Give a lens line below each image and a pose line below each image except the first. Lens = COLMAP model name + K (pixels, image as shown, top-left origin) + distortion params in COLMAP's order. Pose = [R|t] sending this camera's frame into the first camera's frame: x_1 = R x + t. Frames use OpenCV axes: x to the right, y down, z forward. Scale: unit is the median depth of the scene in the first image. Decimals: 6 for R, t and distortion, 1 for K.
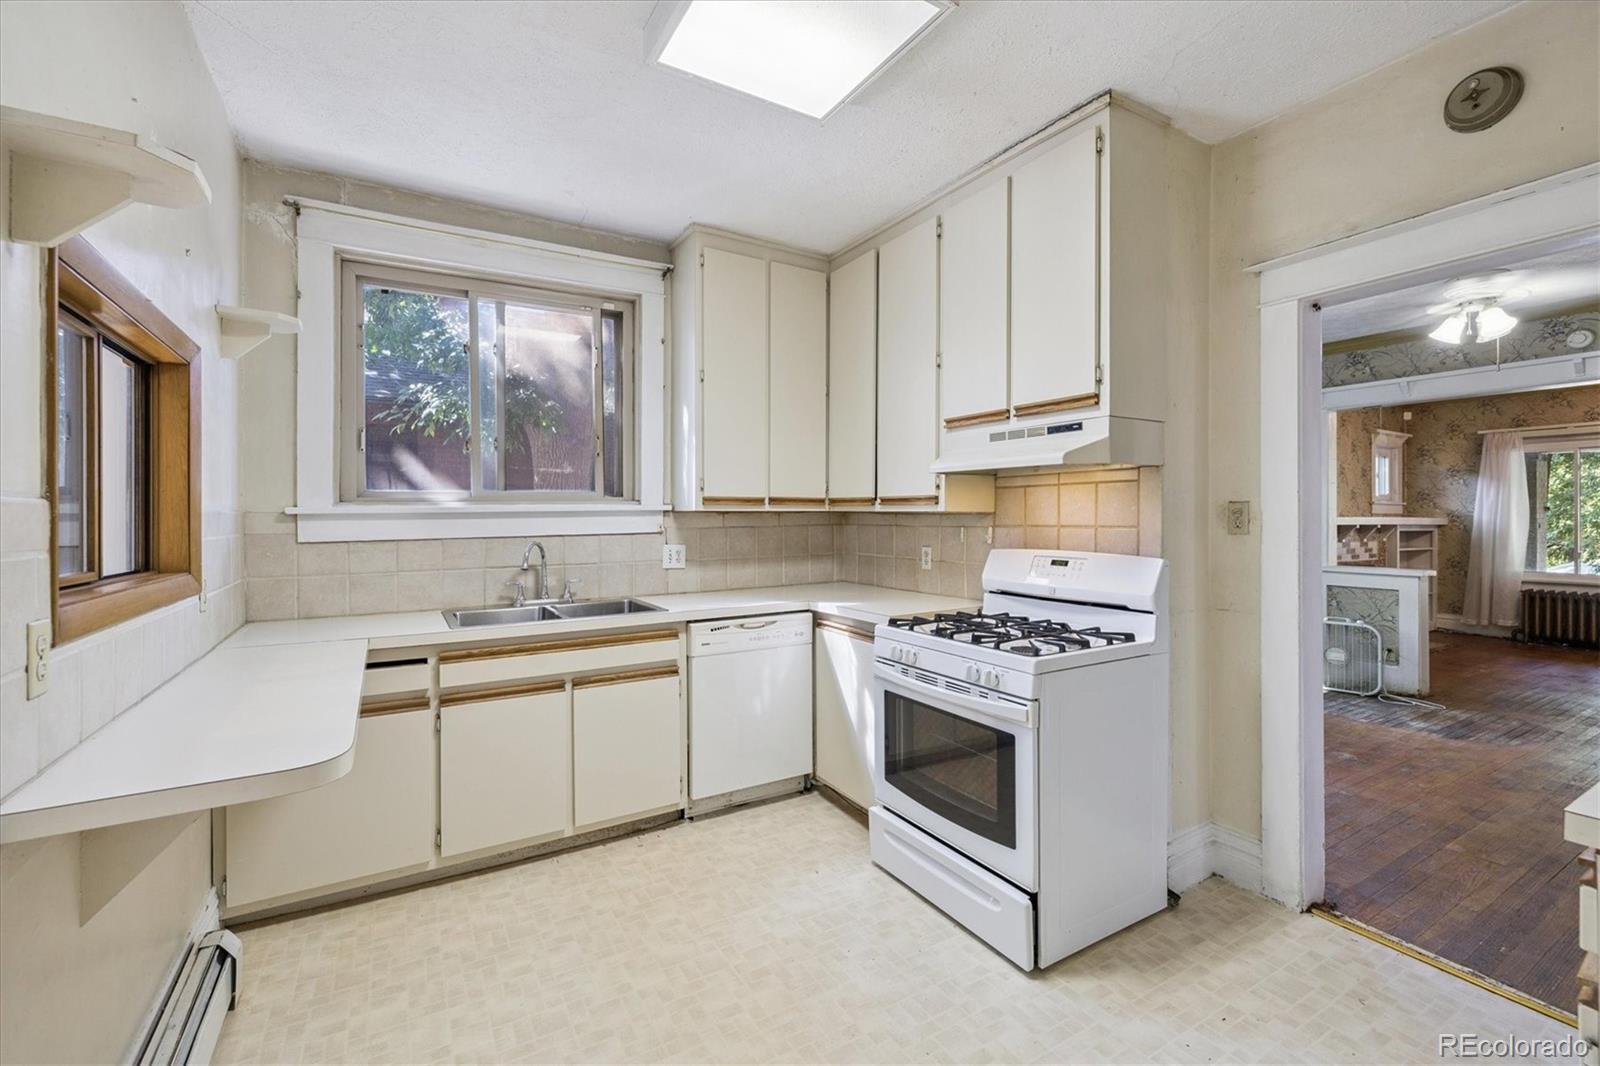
lens RADIAL K [[675.6, 0, 793.4], [0, 675.6, 522.6], [0, 0, 1]] dist [-0.001130, 0.000593]
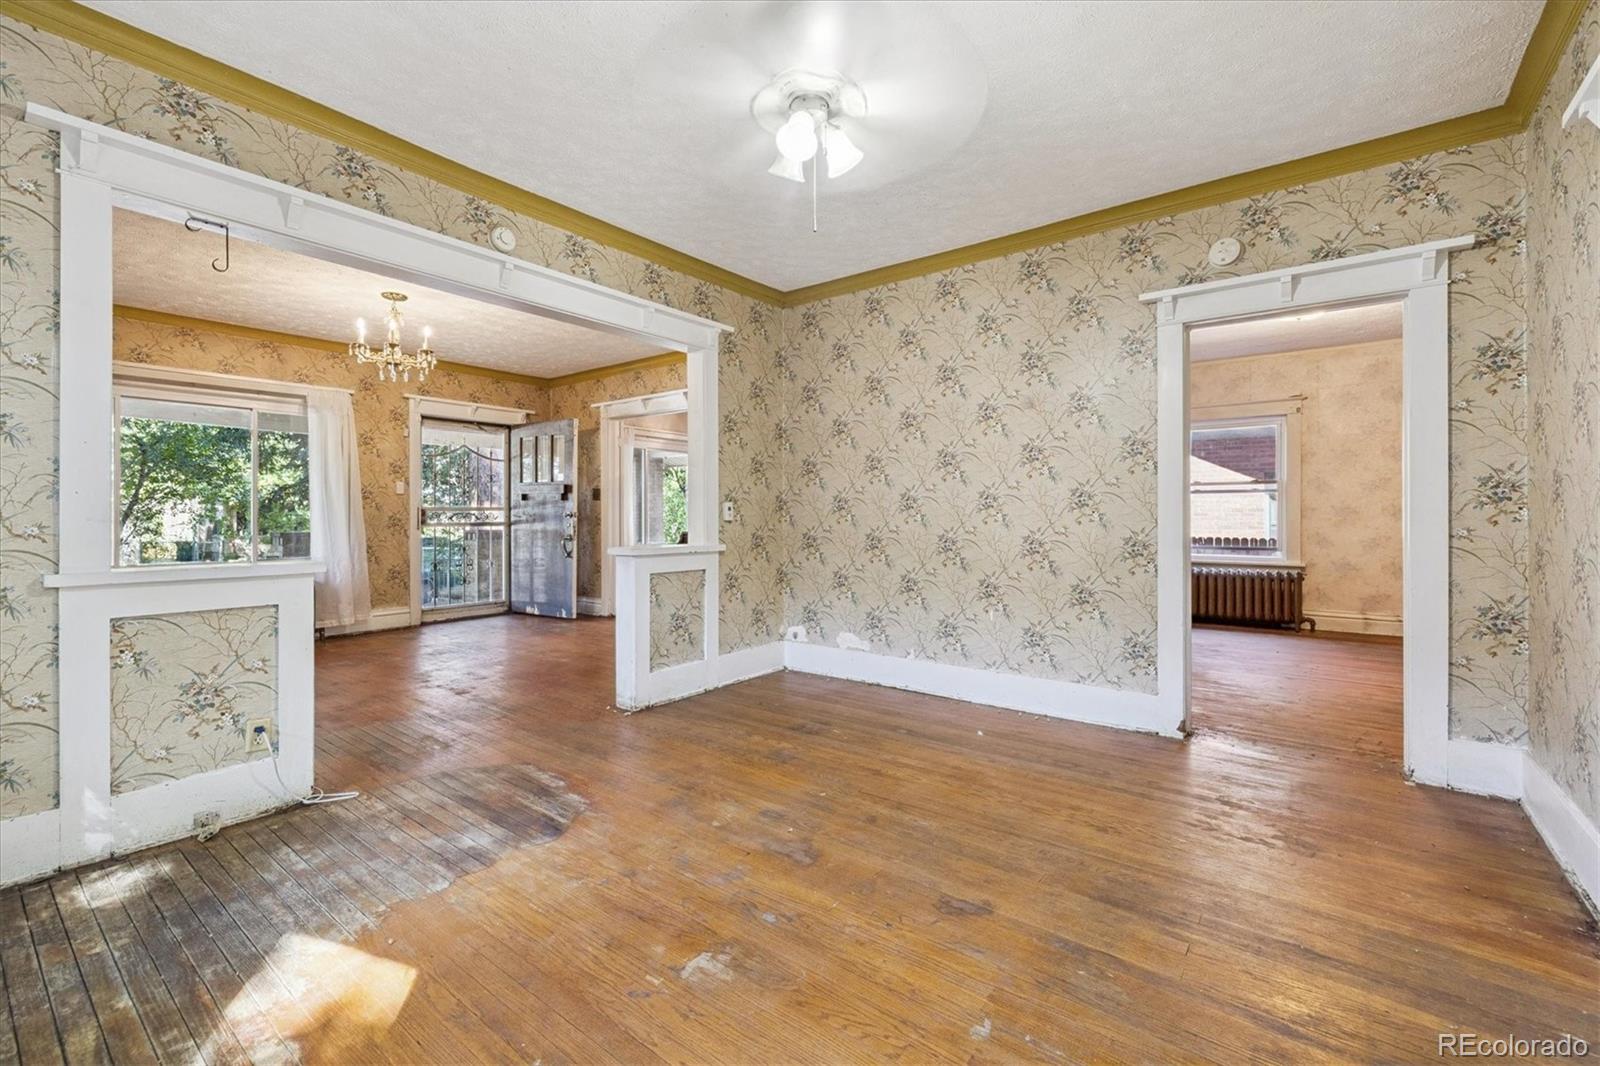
lens RADIAL K [[675.6, 0, 801.9], [0, 675.6, 518.2], [0, 0, 1]] dist [-0.001130, 0.000593]
pose [[-0.360313, -0.002244, 0.932829, 0.558721], [0.006380, 0.999968, 0.004870, 0.069469], [-0.932809, 0.007706, -0.360288, 1.620112]]
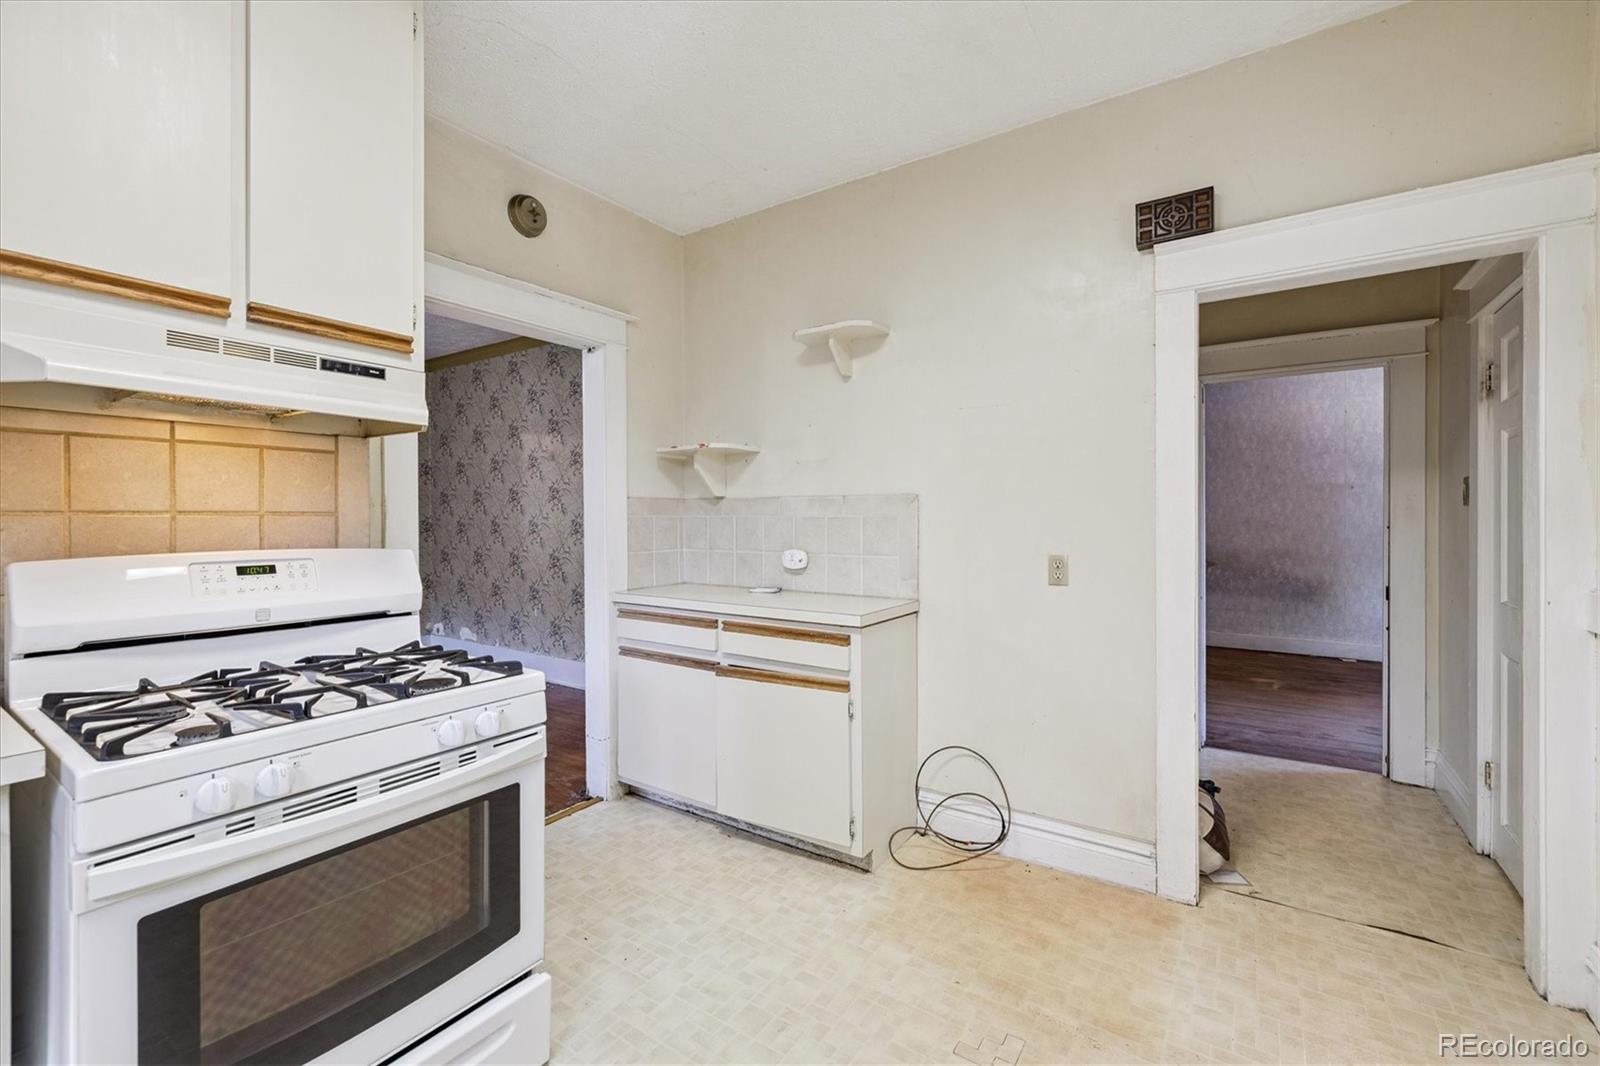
lens RADIAL K [[675.6, 0, 787.7], [0, 675.6, 523.3], [0, 0, 1]] dist [-0.001130, 0.000593]
pose [[-0.421806, -0.004098, 0.906677, -0.383969], [0.008534, 0.999928, 0.008490, 0.015431], [-0.906646, 0.011319, -0.421741, 0.822467]]
